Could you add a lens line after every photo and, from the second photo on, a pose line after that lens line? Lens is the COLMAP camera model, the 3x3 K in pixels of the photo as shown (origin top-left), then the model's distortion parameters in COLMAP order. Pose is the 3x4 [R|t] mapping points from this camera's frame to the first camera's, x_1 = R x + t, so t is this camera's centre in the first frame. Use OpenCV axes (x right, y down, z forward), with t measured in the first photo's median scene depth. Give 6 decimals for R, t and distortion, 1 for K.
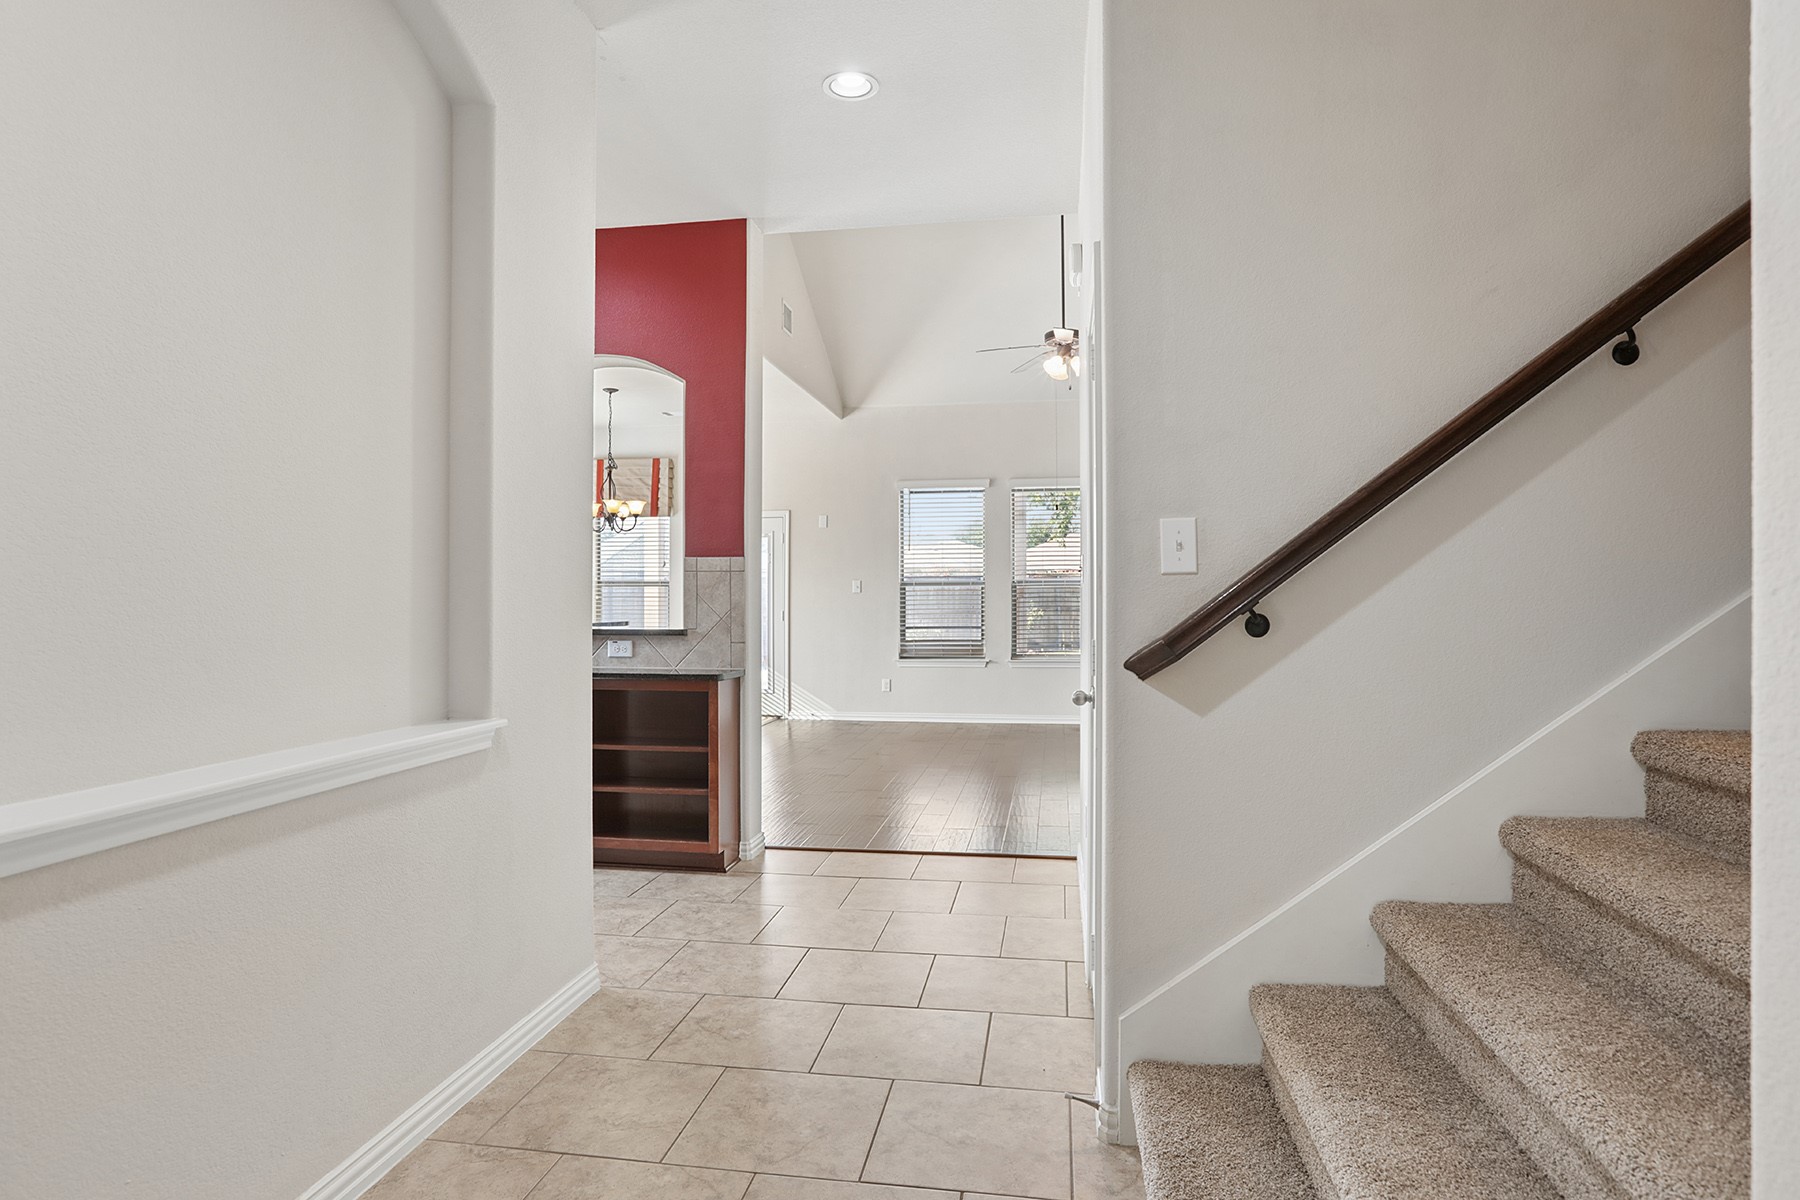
lens RADIAL K [[984.0, 0, 901.3], [0, 984.0, 596.9], [0, 0, 1]] dist [0.000264, 0.000001]
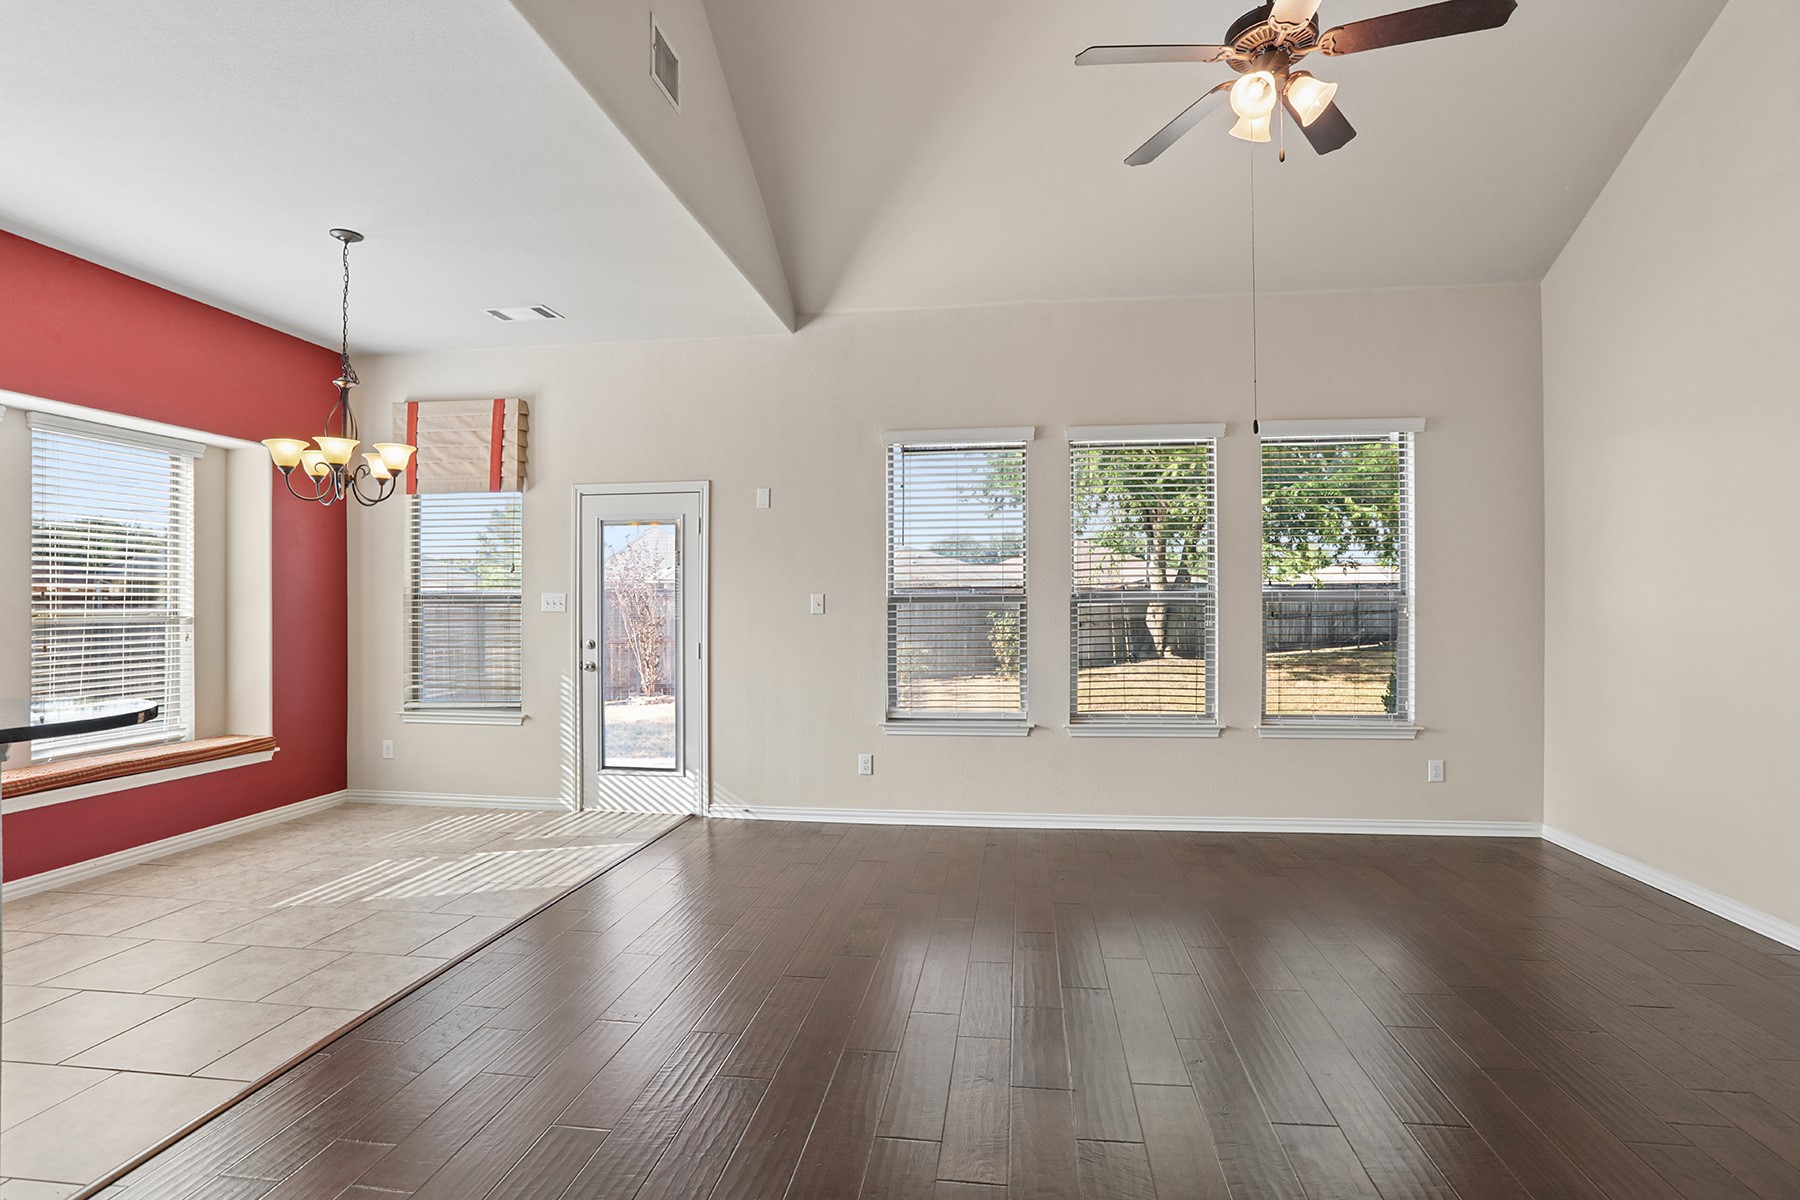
lens RADIAL K [[892.4, 0, 899.8], [0, 892.4, 600.9], [0, 0, 1]] dist [-0.002489, -0.000156]
pose [[0.999775, 0.001184, 0.021175, -0.005694], [-0.000981, 0.999954, -0.009591, -0.006896], [-0.021186, 0.009568, 0.999730, 0.442395]]
